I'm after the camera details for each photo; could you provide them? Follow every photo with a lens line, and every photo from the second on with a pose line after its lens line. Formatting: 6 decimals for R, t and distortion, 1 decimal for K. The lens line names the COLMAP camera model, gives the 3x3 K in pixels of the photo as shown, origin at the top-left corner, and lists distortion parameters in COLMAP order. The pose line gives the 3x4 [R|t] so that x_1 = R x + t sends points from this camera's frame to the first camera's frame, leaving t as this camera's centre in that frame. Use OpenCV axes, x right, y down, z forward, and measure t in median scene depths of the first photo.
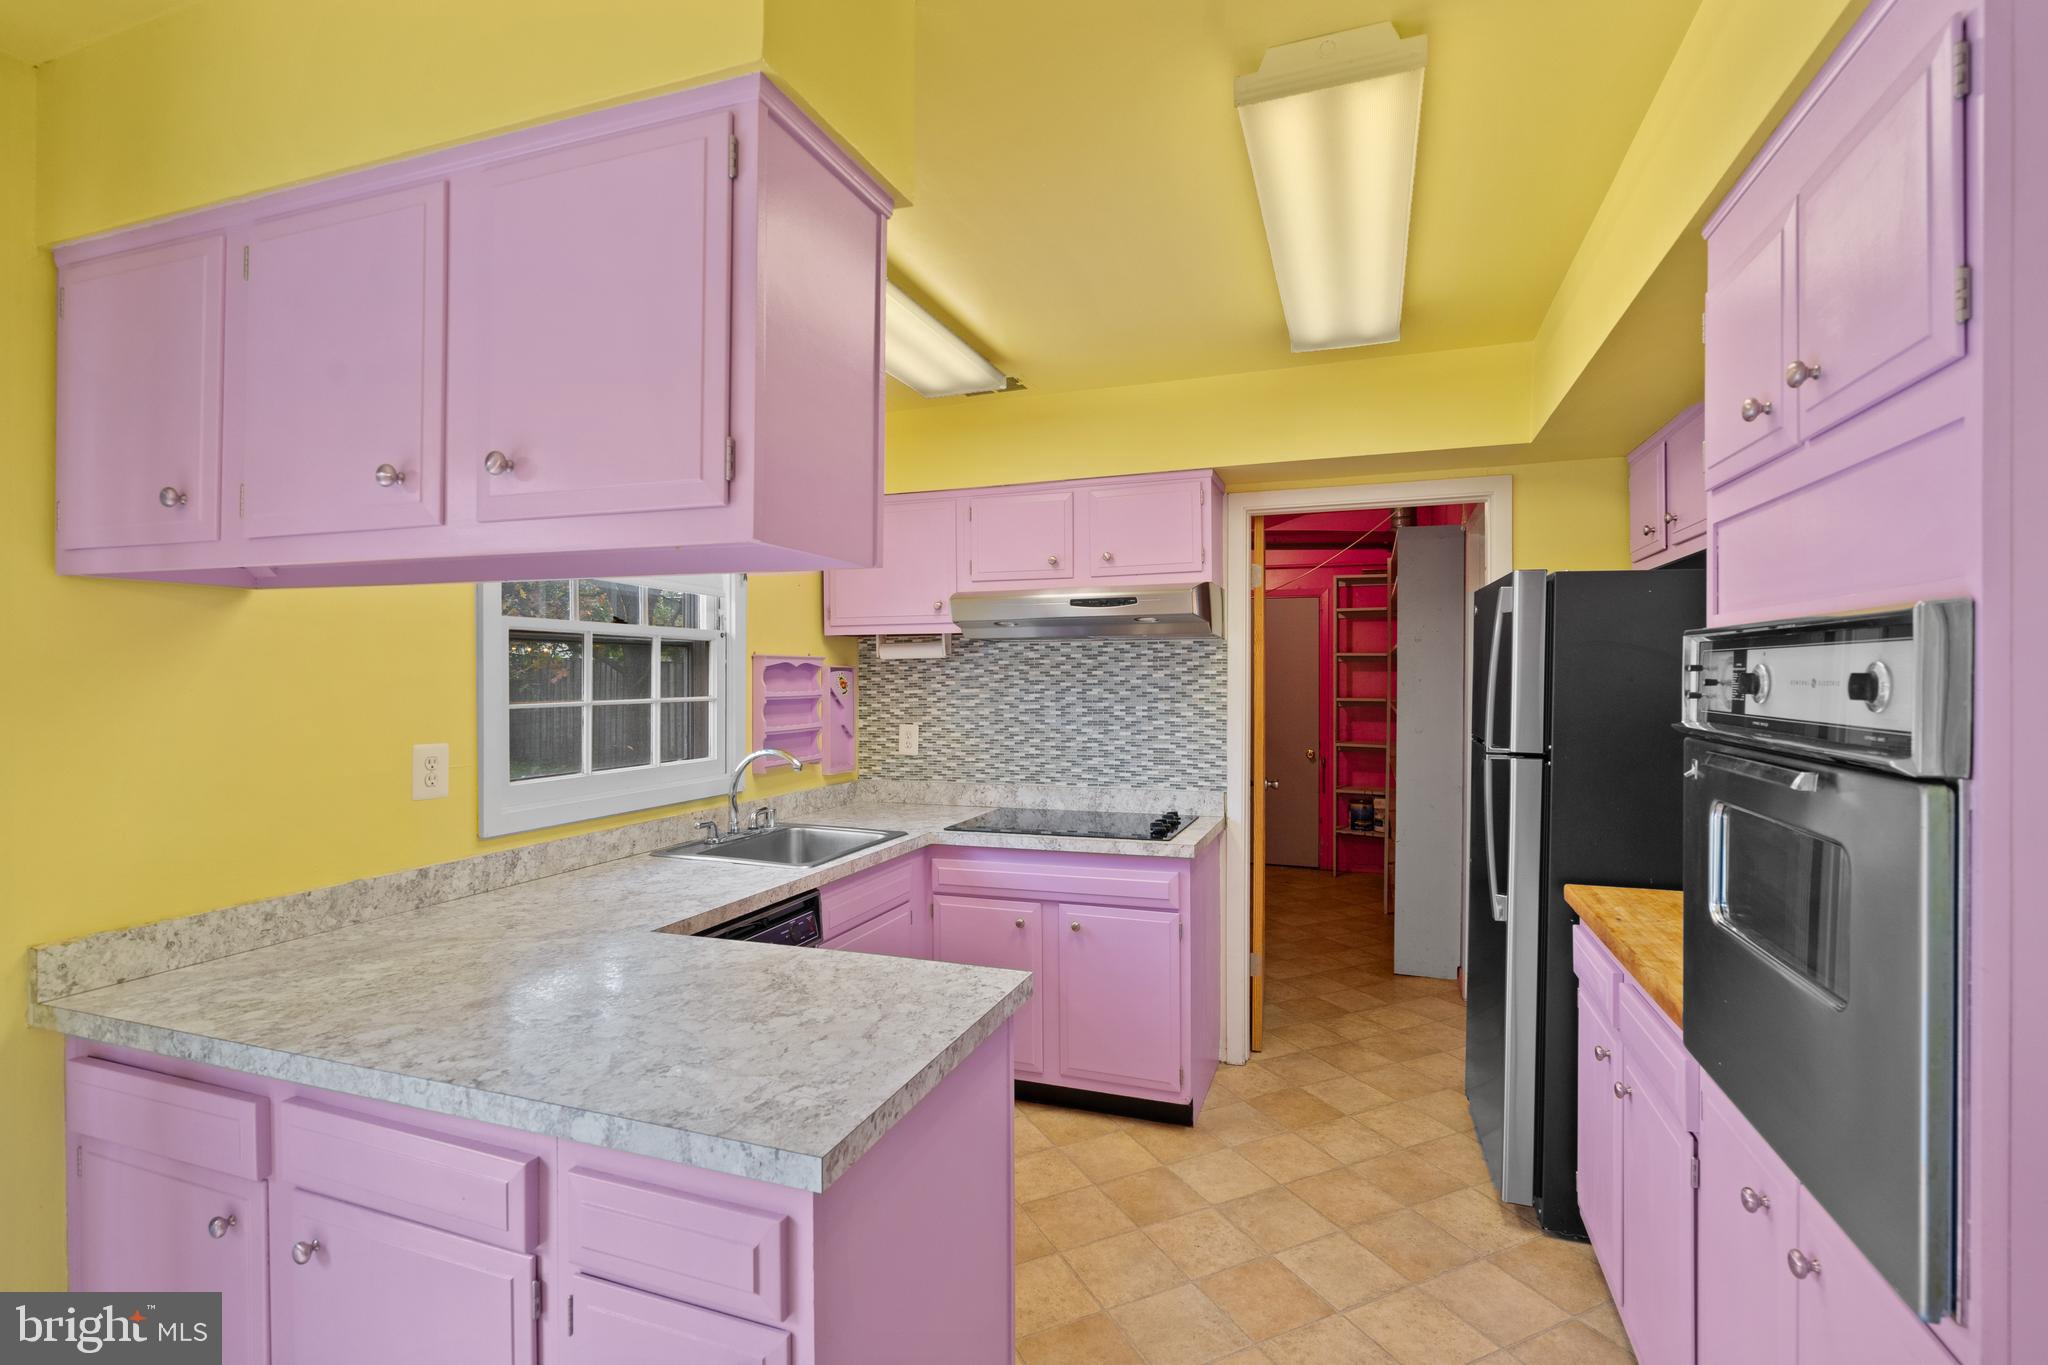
lens RADIAL K [[938.2, 0, 1023.2], [0, 938.2, 674.4], [0, 0, 1]] dist [-0.003511, -0.001023]
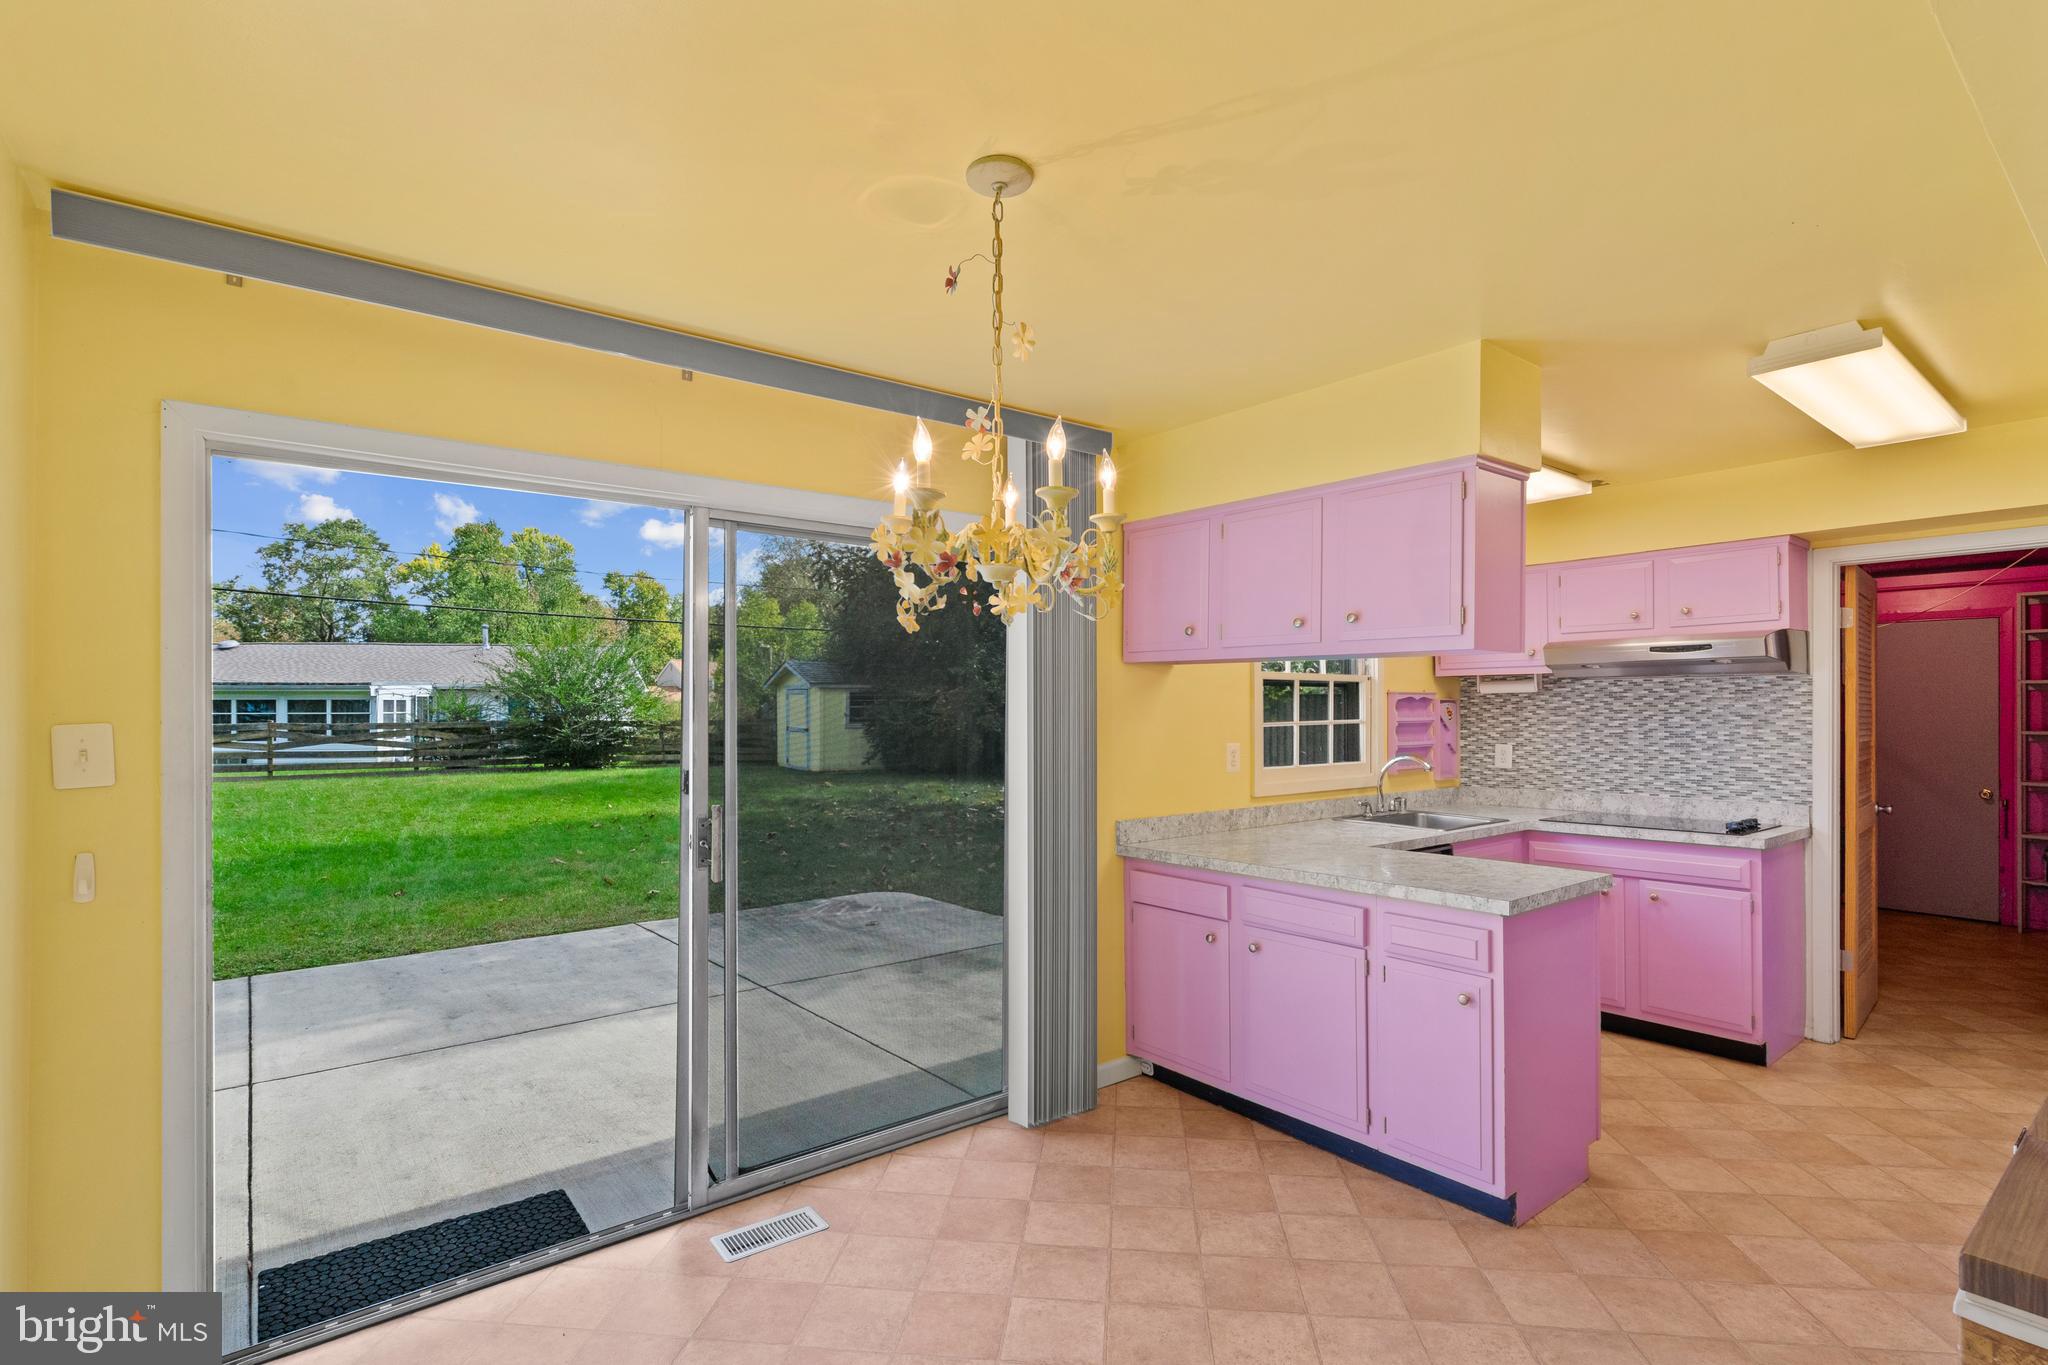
lens RADIAL K [[938.2, 0, 1030.5], [0, 938.2, 705.6], [0, 0, 1]] dist [-0.003511, -0.001023]
pose [[0.850230, -0.002088, -0.526407, 0.003896], [0.001864, 0.999998, -0.000957, 0.000459], [0.526408, -0.000168, 0.850232, -0.545680]]
